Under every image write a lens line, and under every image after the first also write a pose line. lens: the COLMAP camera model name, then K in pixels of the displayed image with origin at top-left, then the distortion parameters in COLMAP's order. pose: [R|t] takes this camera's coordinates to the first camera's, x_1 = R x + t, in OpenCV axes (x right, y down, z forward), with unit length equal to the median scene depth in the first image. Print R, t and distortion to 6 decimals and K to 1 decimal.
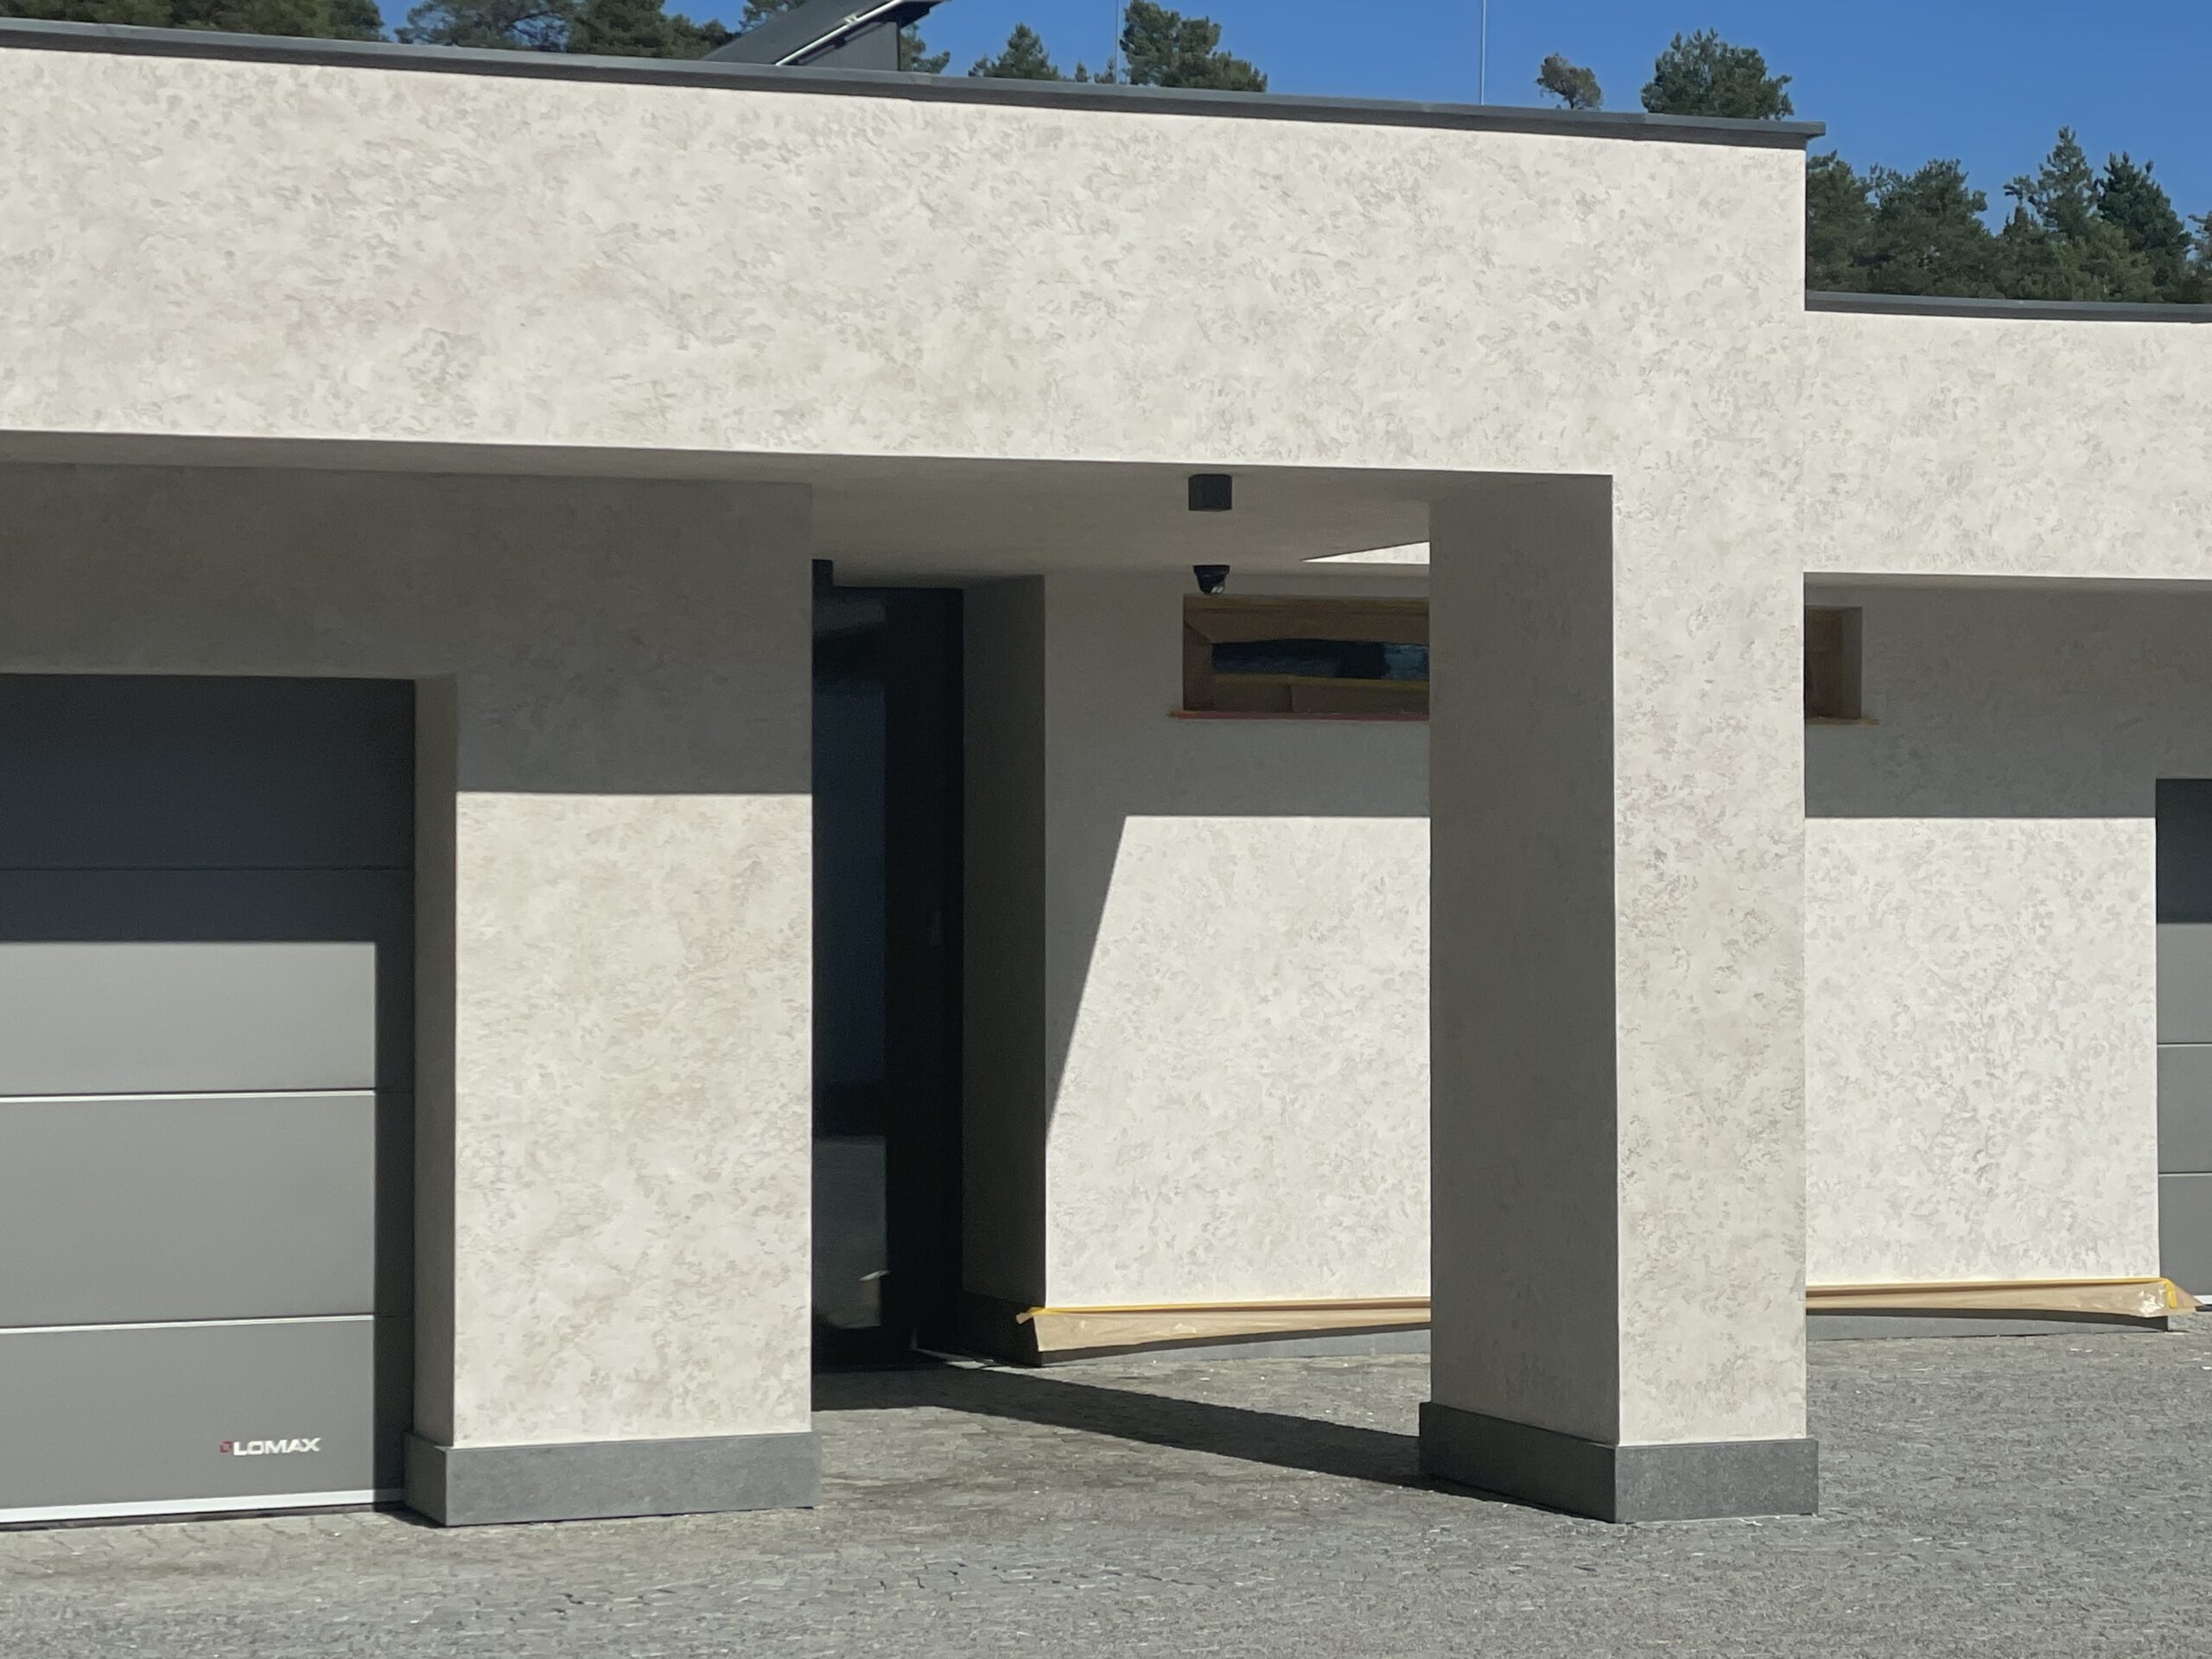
lens RADIAL K [[5279.4, 0, 1122.1], [0, 5279.4, 810.2], [0, 0, 1]] dist [0.159086, 0.000000]
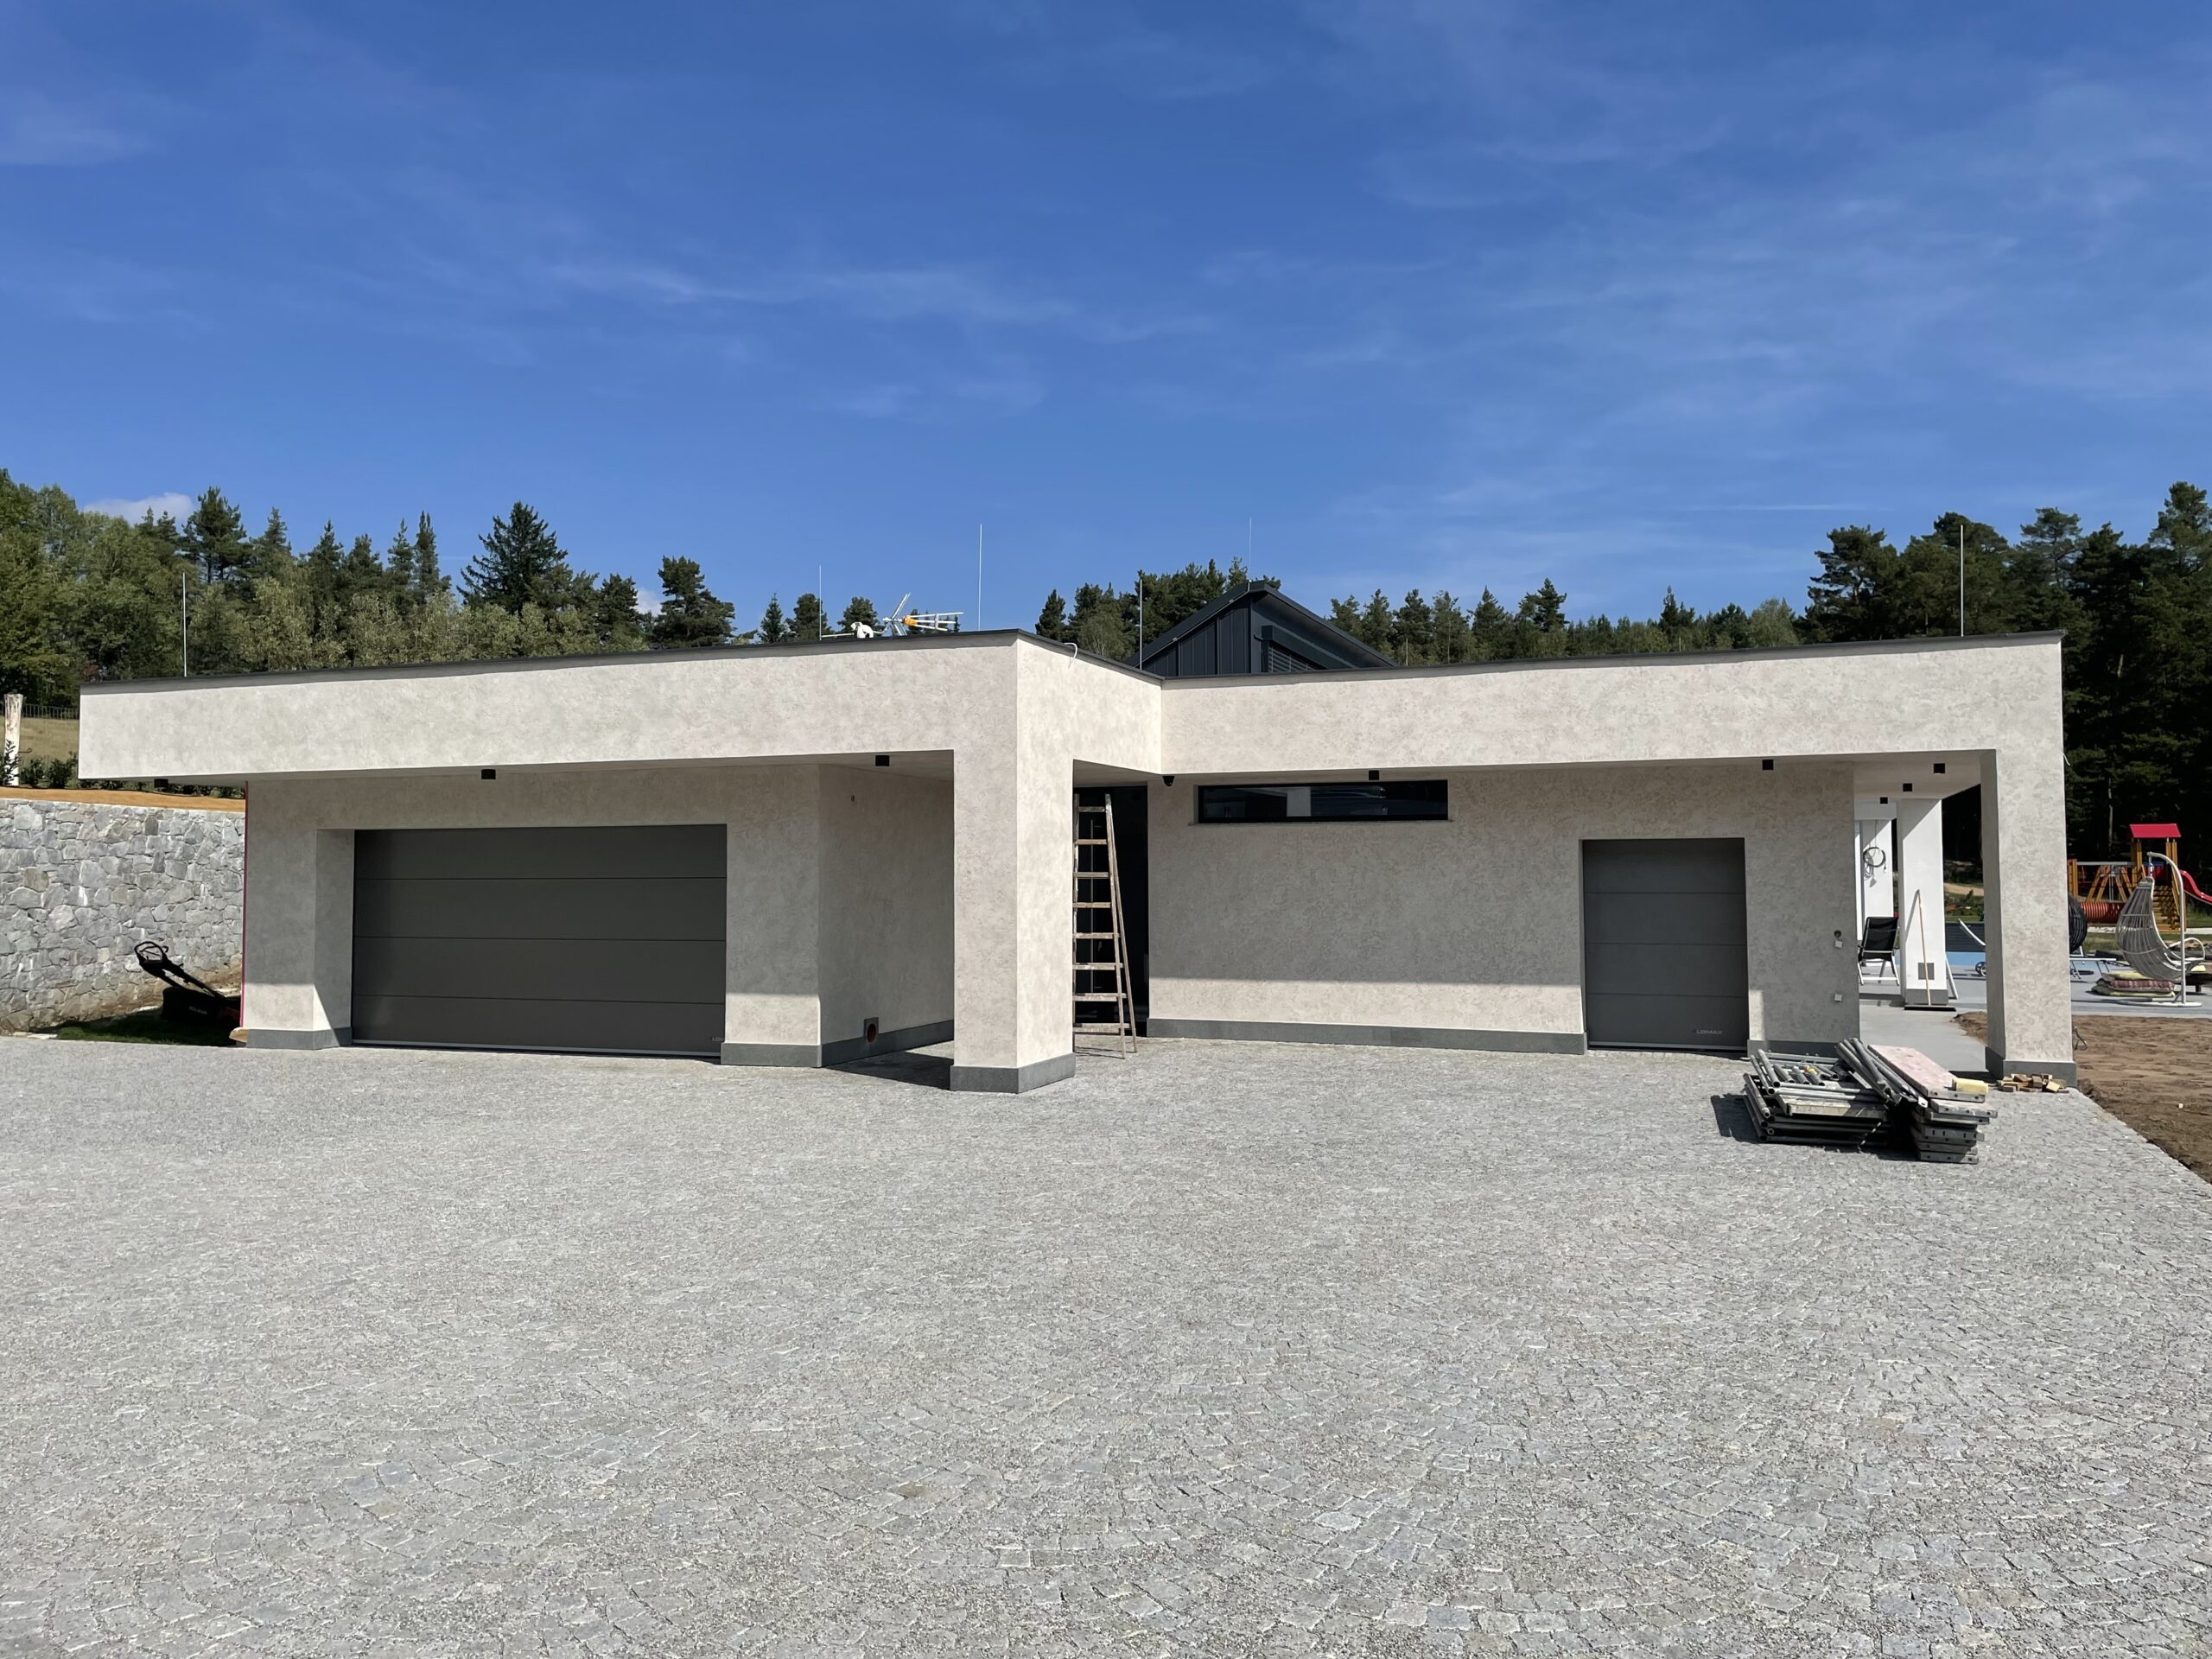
lens RADIAL K [[1661.6, 0, 1104.4], [0, 1661.6, 811.4], [0, 0, 1]] dist [0.104904, -0.005883]
pose [[0.739943, -0.027961, -0.672088, 0.809587], [0.010946, 0.999504, -0.029531, 0.002613], [0.672580, 0.014494, 0.739882, 0.342577]]
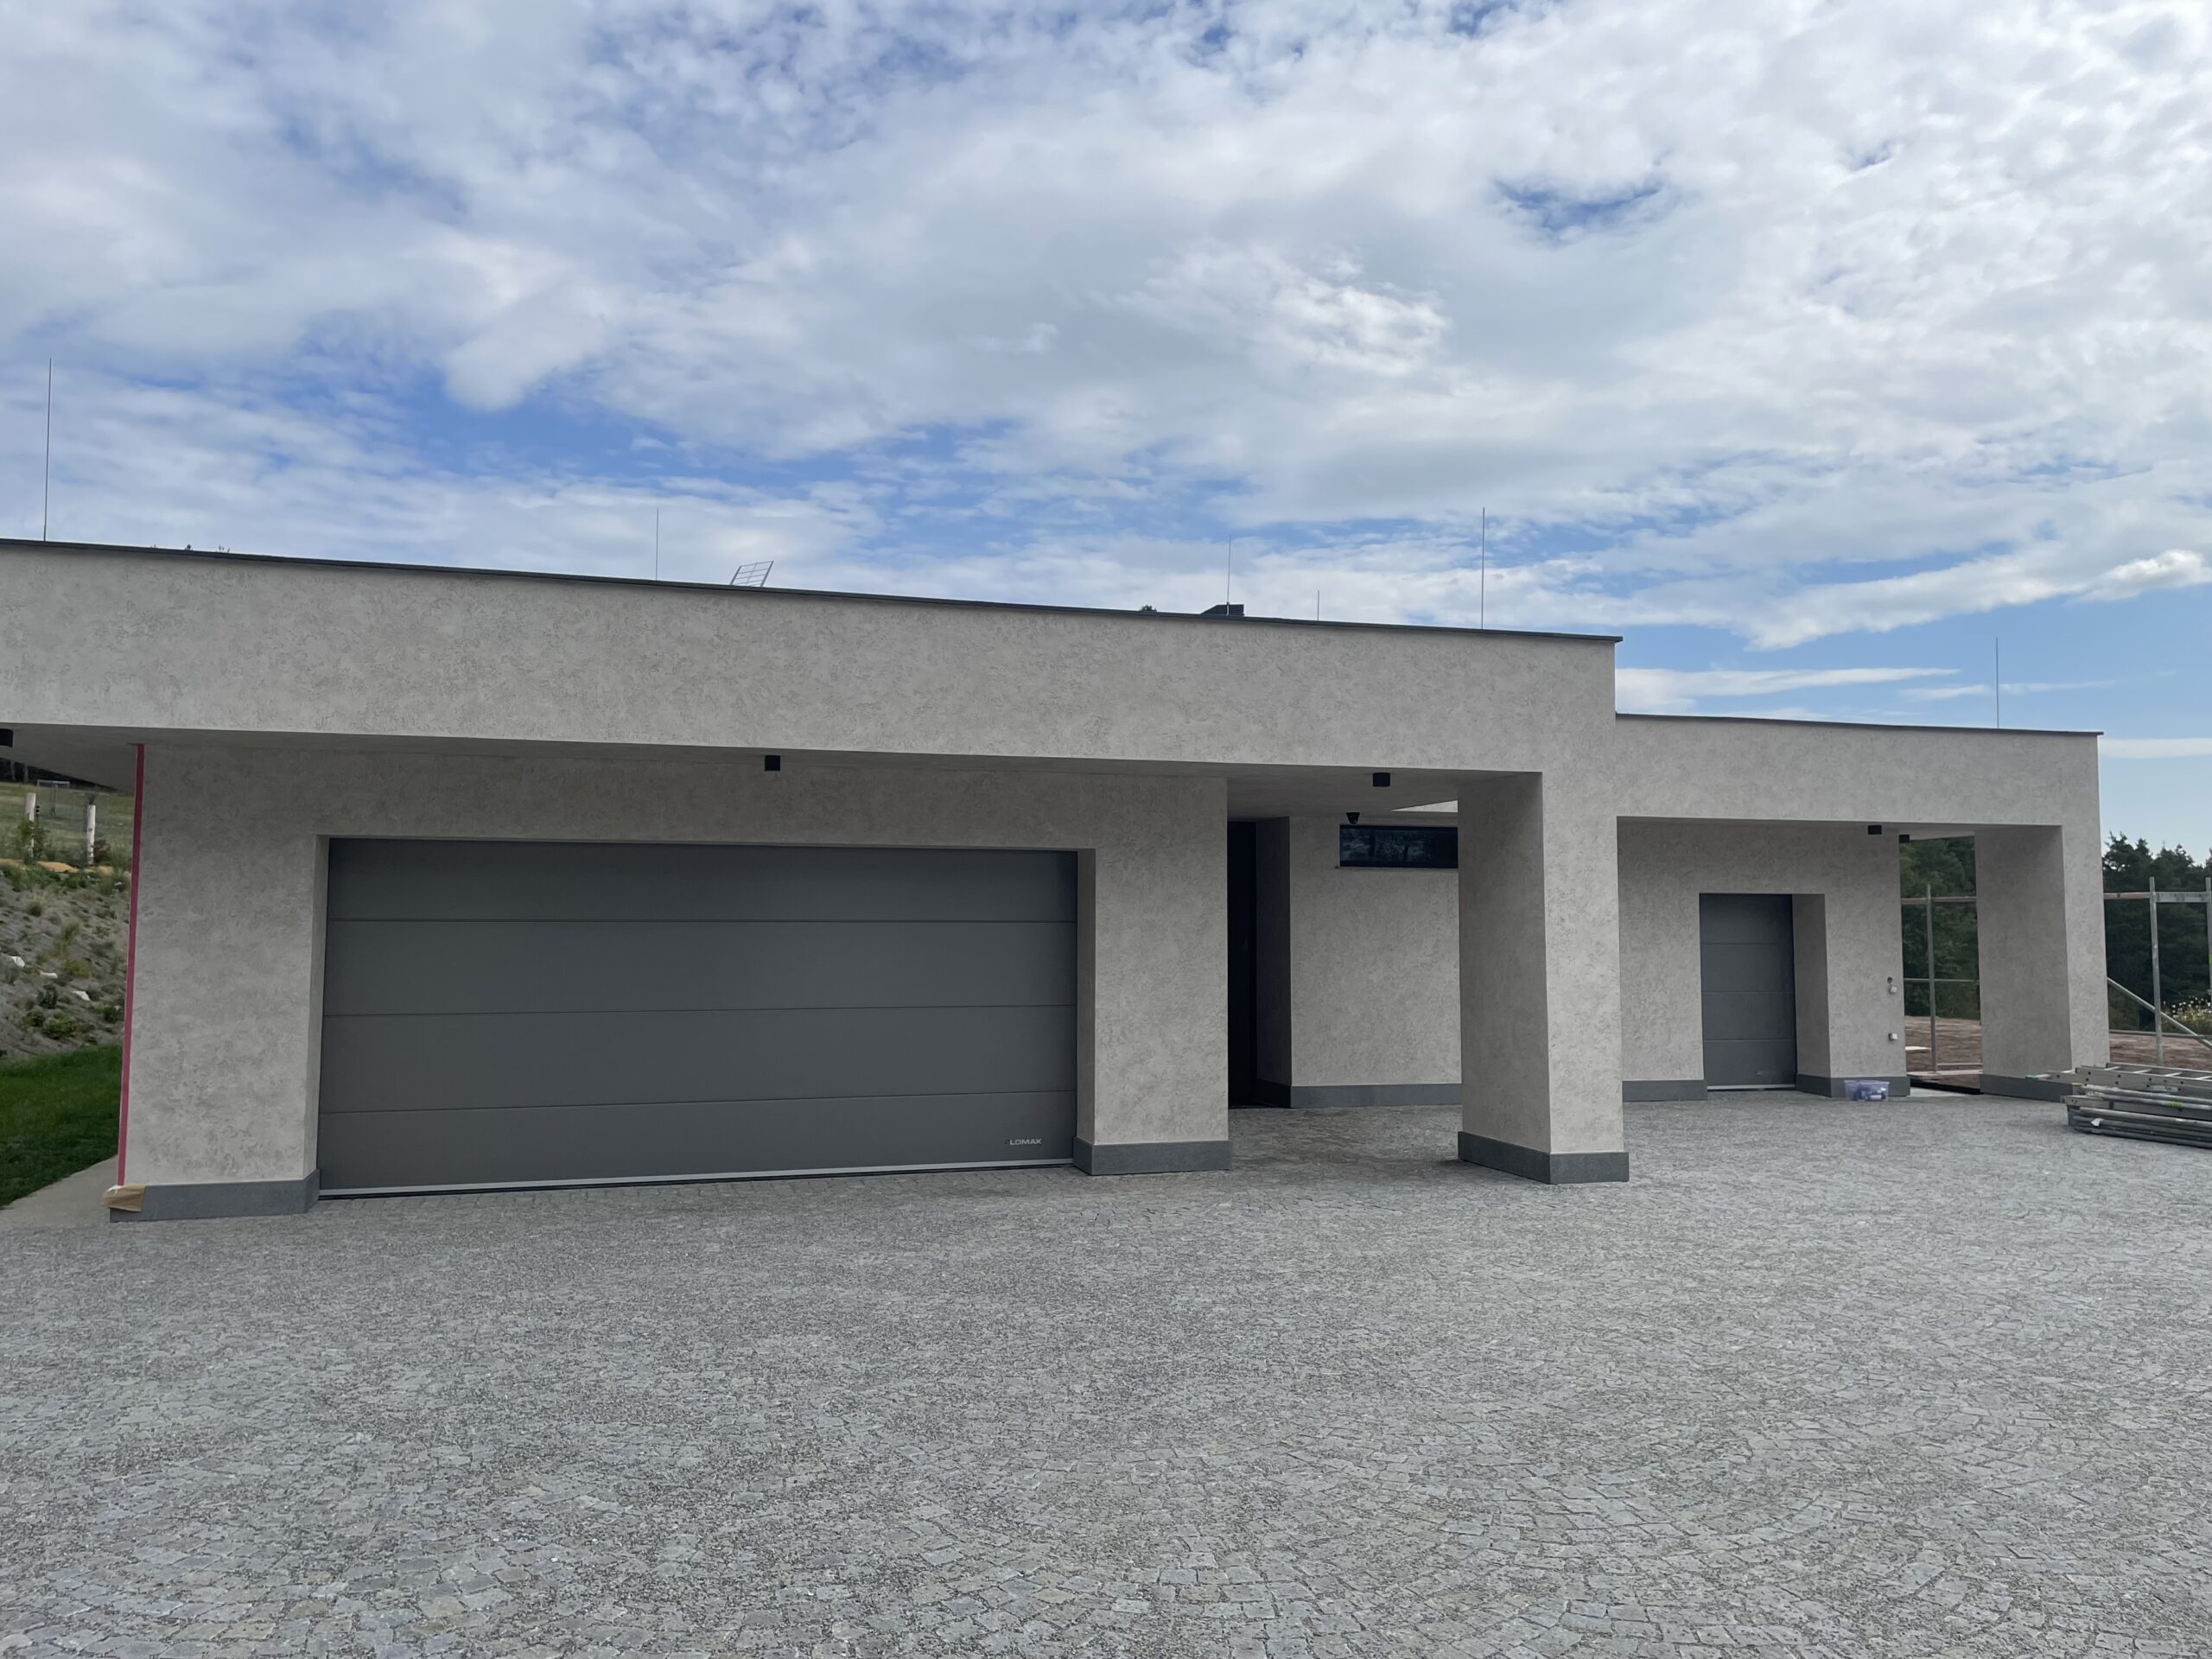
lens RADIAL K [[1661.6, 0, 1095.1], [0, 1661.6, 820.7], [0, 0, 1]] dist [0.104904, -0.005883]
pose [[0.996554, -0.000872, -0.082937, -0.056764], [-0.003358, 0.998701, -0.050849, 0.002518], [0.082873, 0.050952, 0.995257, 0.171918]]
